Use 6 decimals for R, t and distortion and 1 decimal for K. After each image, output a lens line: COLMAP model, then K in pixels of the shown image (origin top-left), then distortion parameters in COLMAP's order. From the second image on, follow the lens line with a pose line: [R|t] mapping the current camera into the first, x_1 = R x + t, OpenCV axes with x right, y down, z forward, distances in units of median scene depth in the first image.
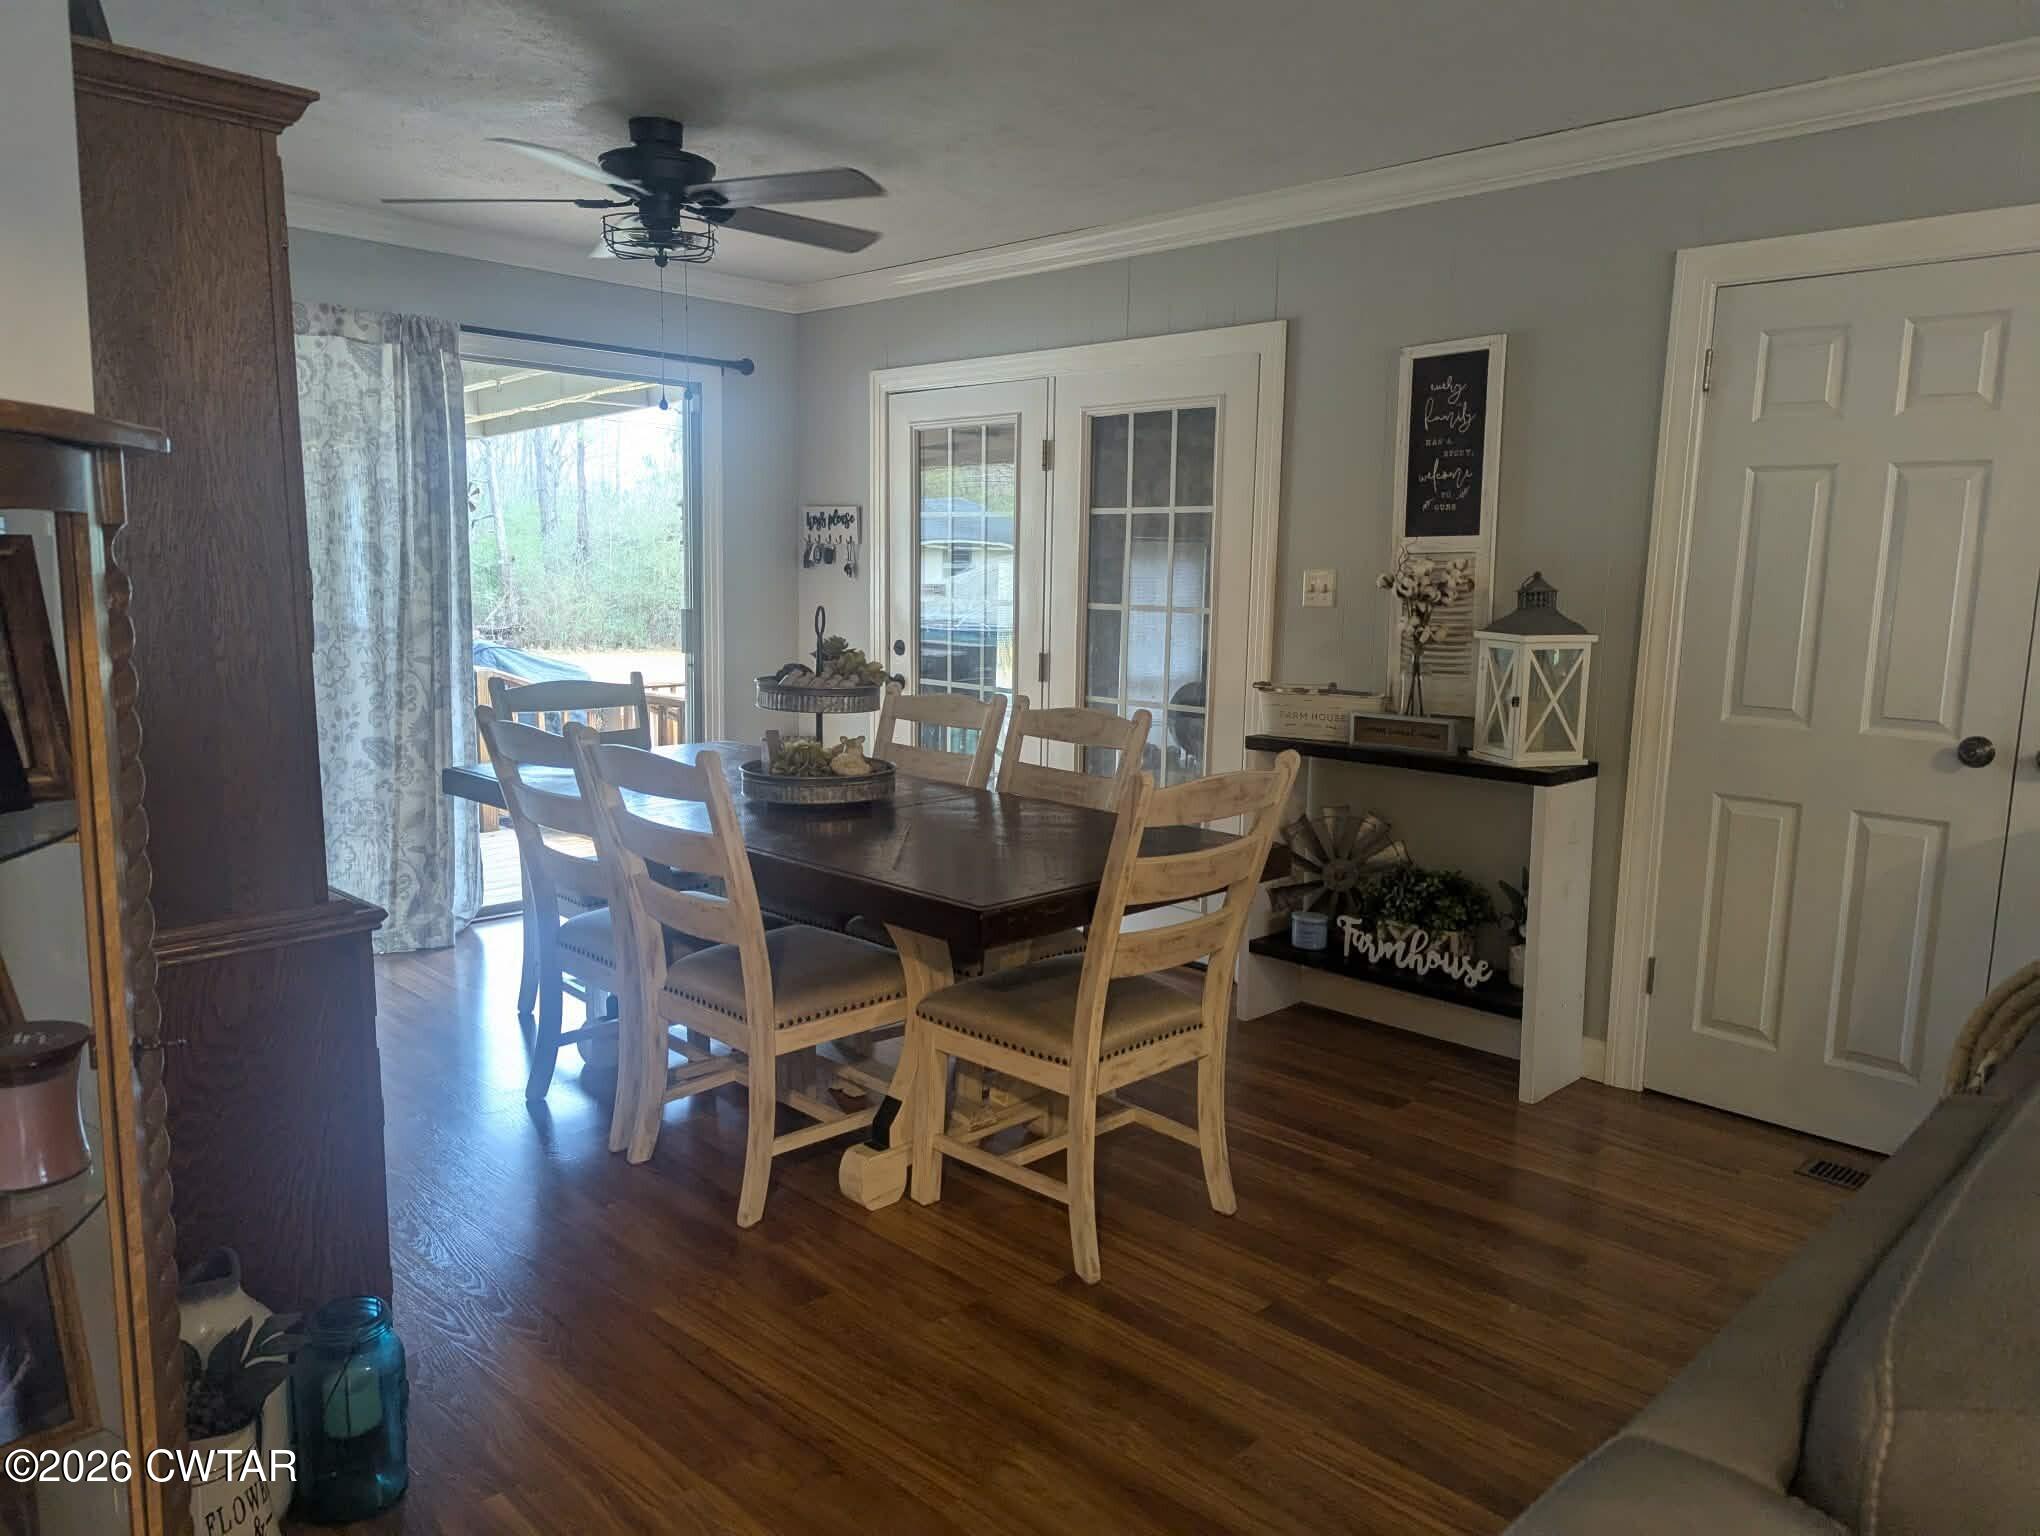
lens RADIAL K [[1438.6, 0, 980.6], [0, 1438.6, 794.8], [0, 0, 1]] dist [0.058178, -0.050993]
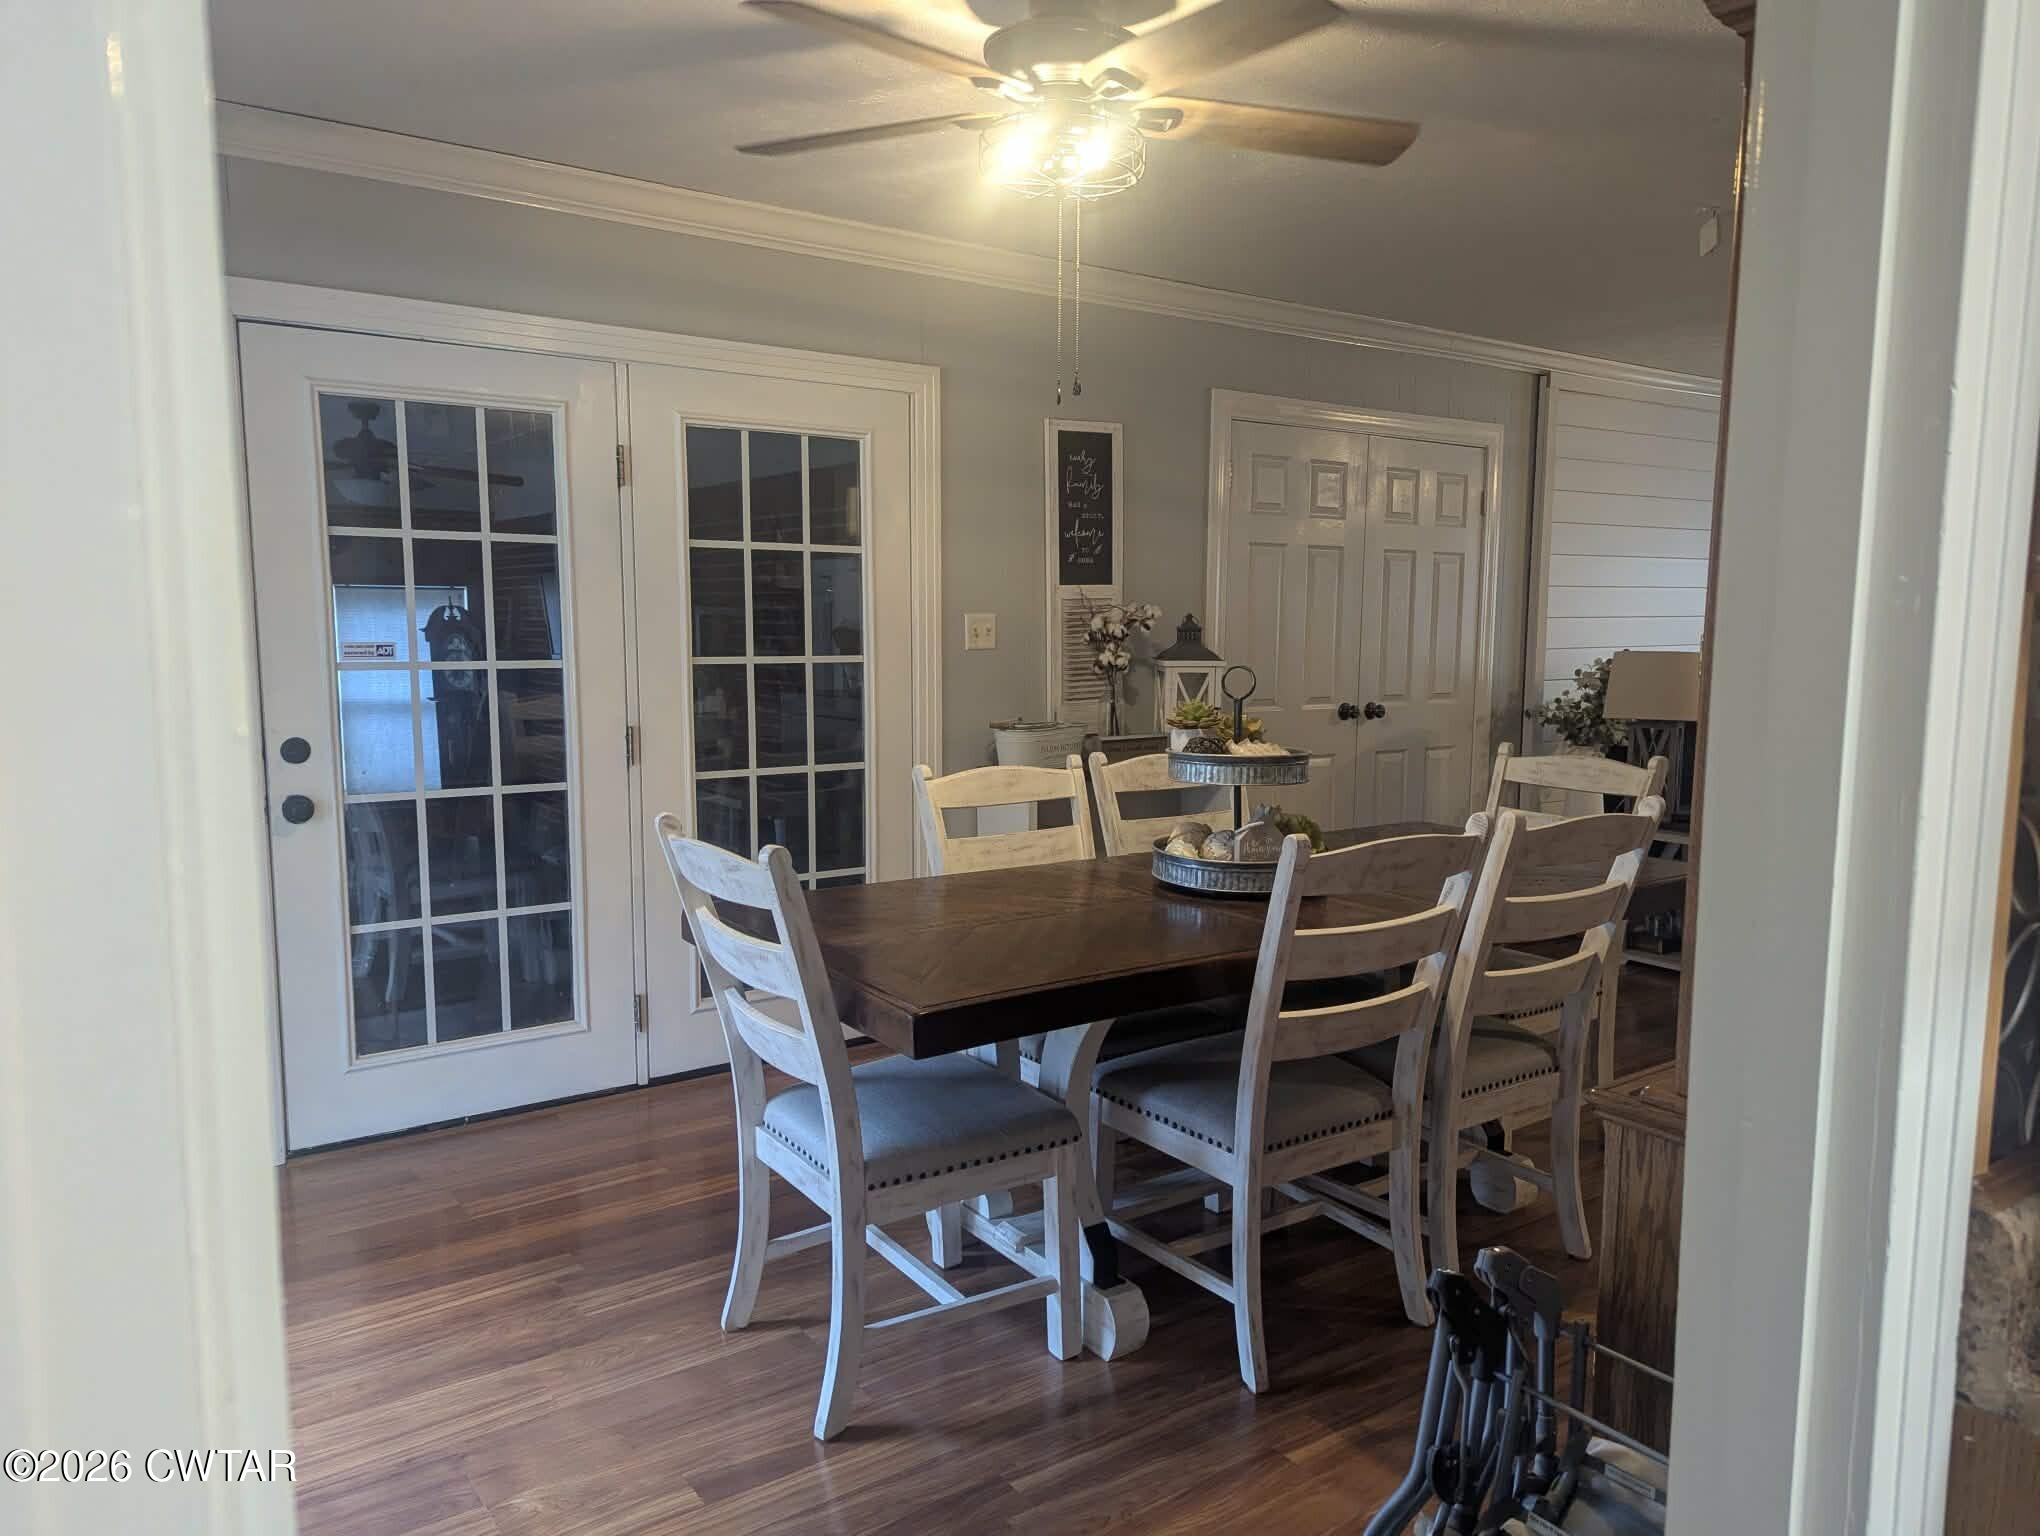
lens RADIAL K [[1438.6, 0, 1028.8], [0, 1438.6, 794.2], [0, 0, 1]] dist [0.058178, -0.050993]
pose [[0.160381, -0.138572, 0.977280, -0.733838], [0.154730, 0.981385, 0.113762, -0.129514], [-0.974852, 0.132969, 0.178837, 0.732222]]
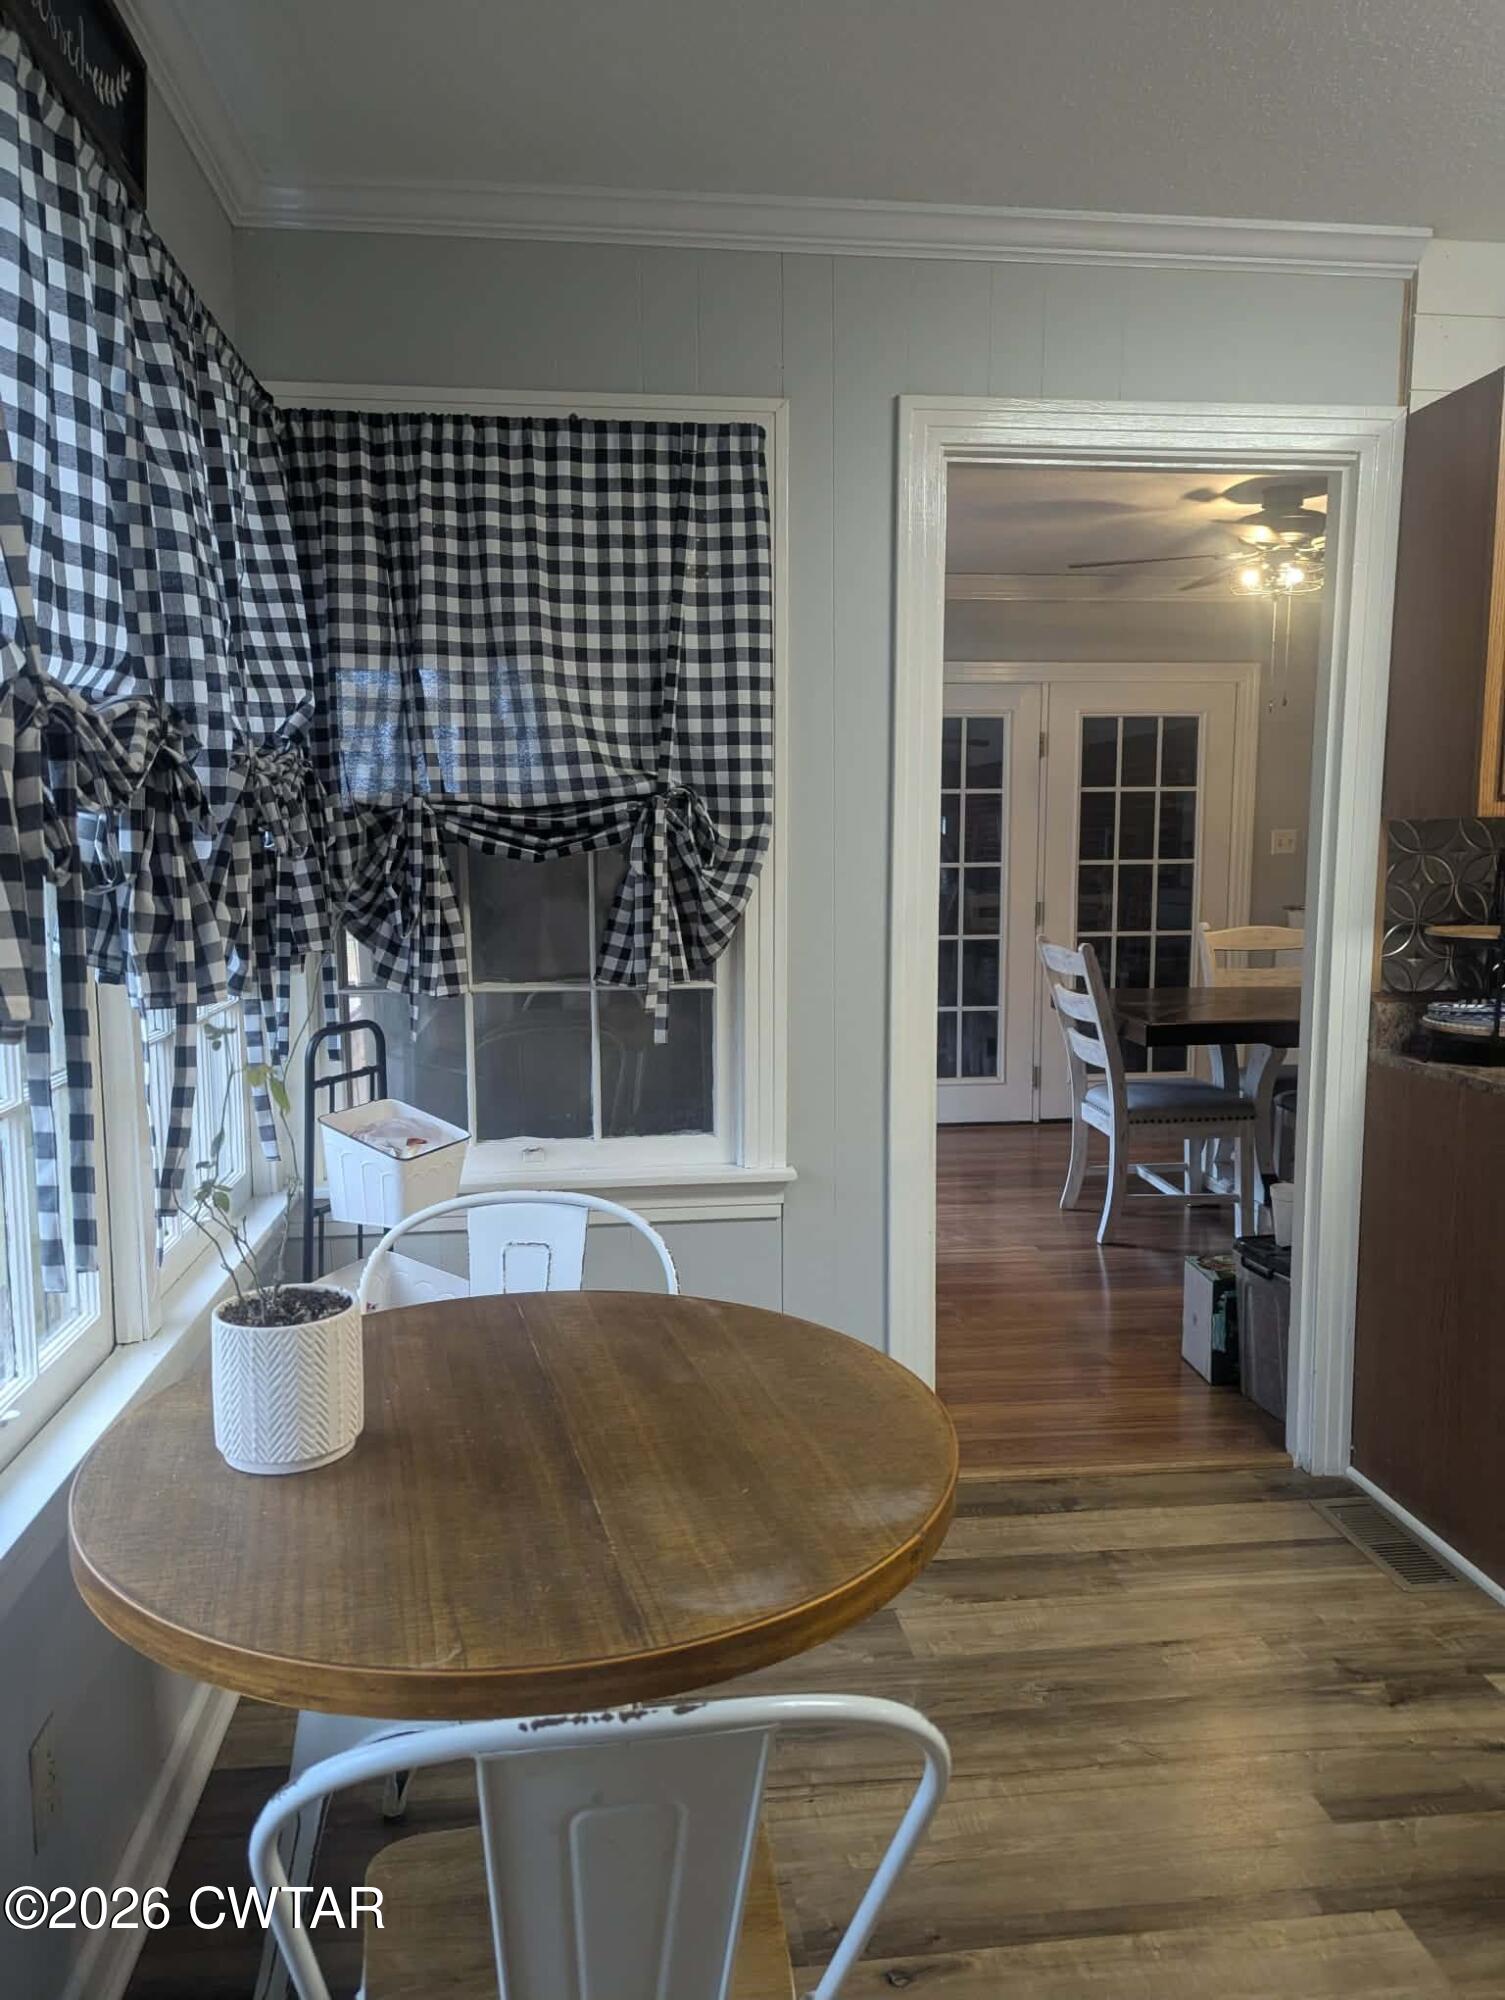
lens RADIAL K [[1410.4, 0, 747.5], [0, 1410.4, 1004.9], [0, 0, 1]] dist [0.058178, -0.050993]
pose [[0.616310, -0.114138, 0.779188, -1.184592], [0.140445, 0.989509, 0.033860, -0.095908], [-0.774879, 0.088565, 0.625875, 0.479270]]
